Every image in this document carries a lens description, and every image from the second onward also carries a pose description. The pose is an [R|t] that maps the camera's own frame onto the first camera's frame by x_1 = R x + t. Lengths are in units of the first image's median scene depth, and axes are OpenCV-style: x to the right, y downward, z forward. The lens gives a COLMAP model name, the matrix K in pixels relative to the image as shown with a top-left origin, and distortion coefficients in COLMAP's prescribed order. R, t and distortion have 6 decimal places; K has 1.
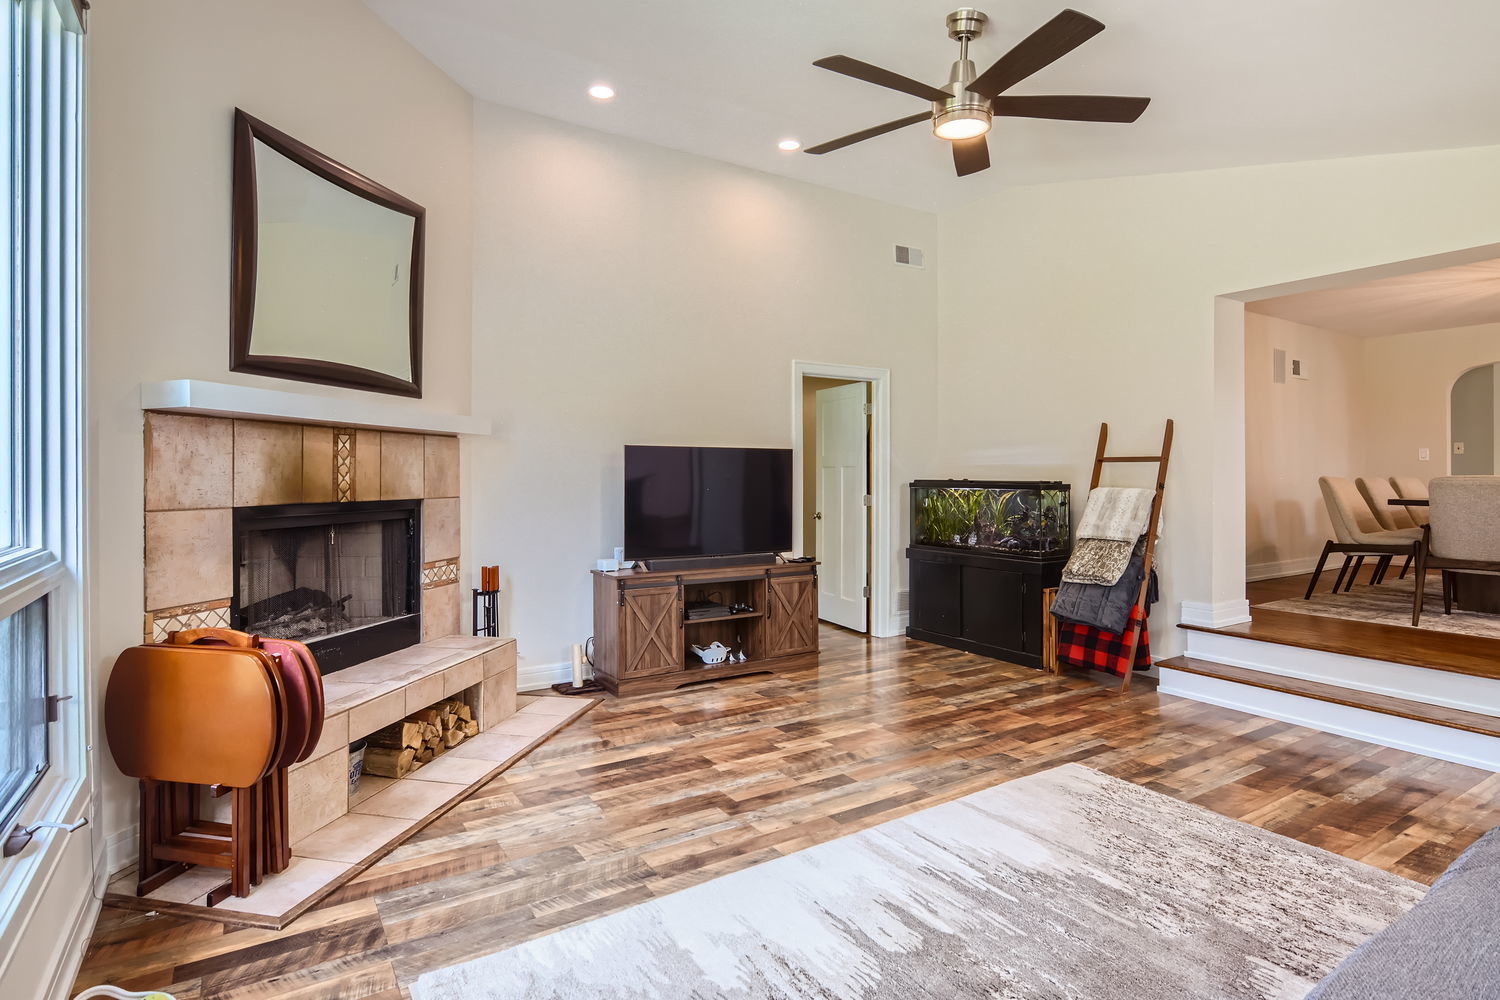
lens RADIAL K [[806.2, 0, 748.2], [0, 806.2, 471.1], [0, 0, 1]] dist [-0.005896, 0.001513]
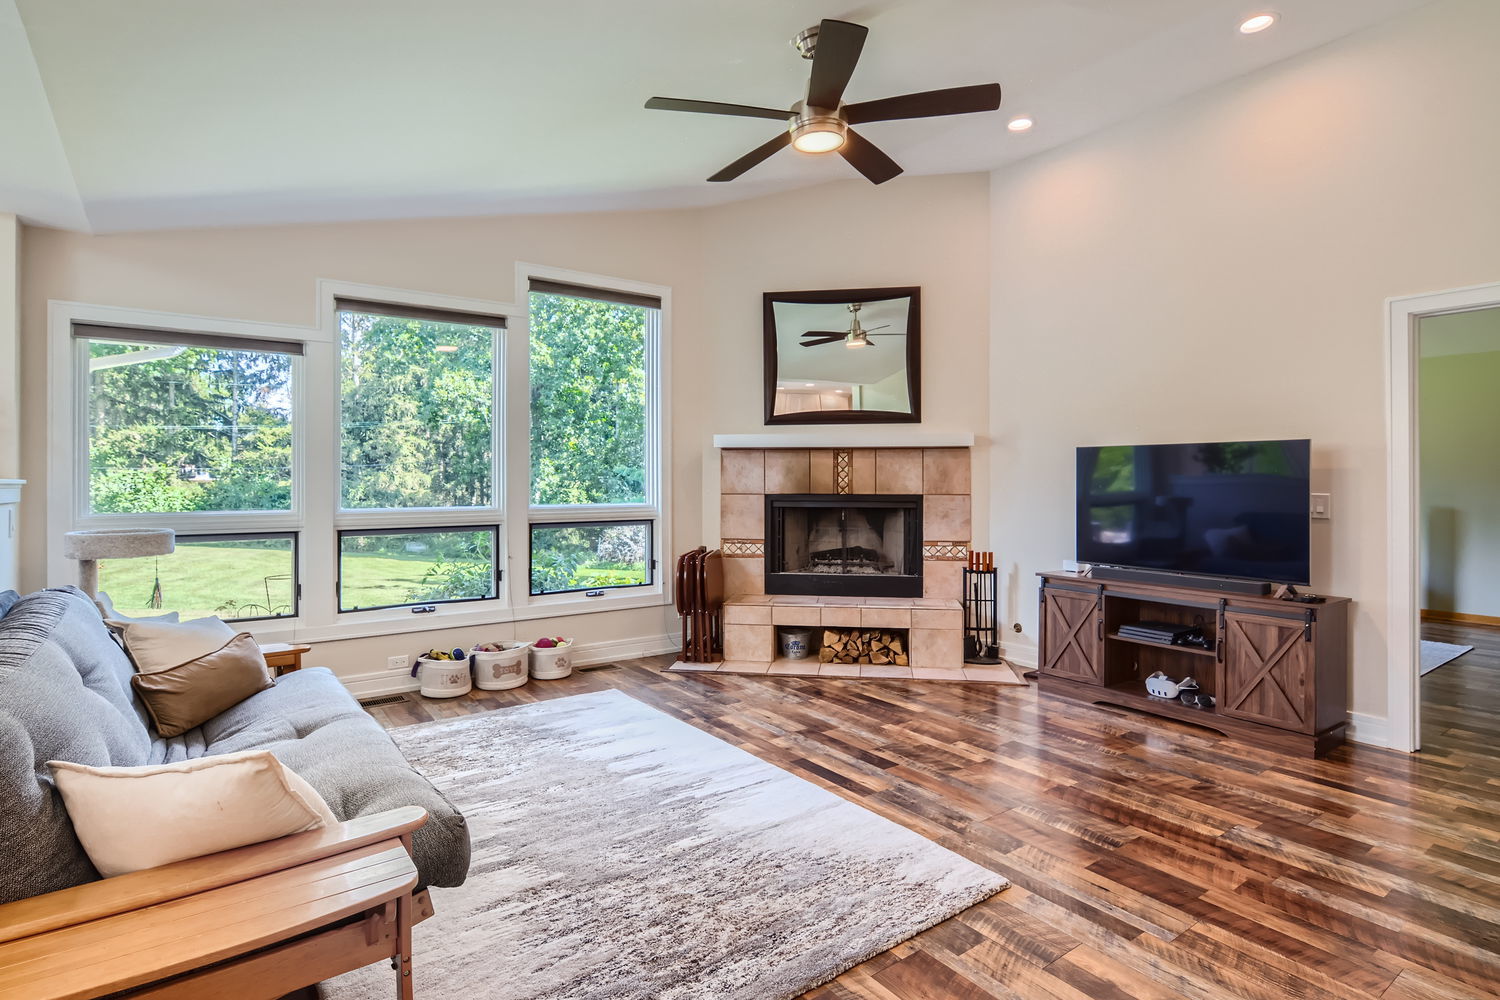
lens RADIAL K [[806.2, 0, 748.2], [0, 806.2, 471.1], [0, 0, 1]] dist [-0.005896, 0.001513]
pose [[0.016736, -0.011373, -0.999795, 1.117964], [0.006259, 0.999917, -0.011269, 0.008720], [0.999840, -0.006069, 0.016806, 0.765752]]
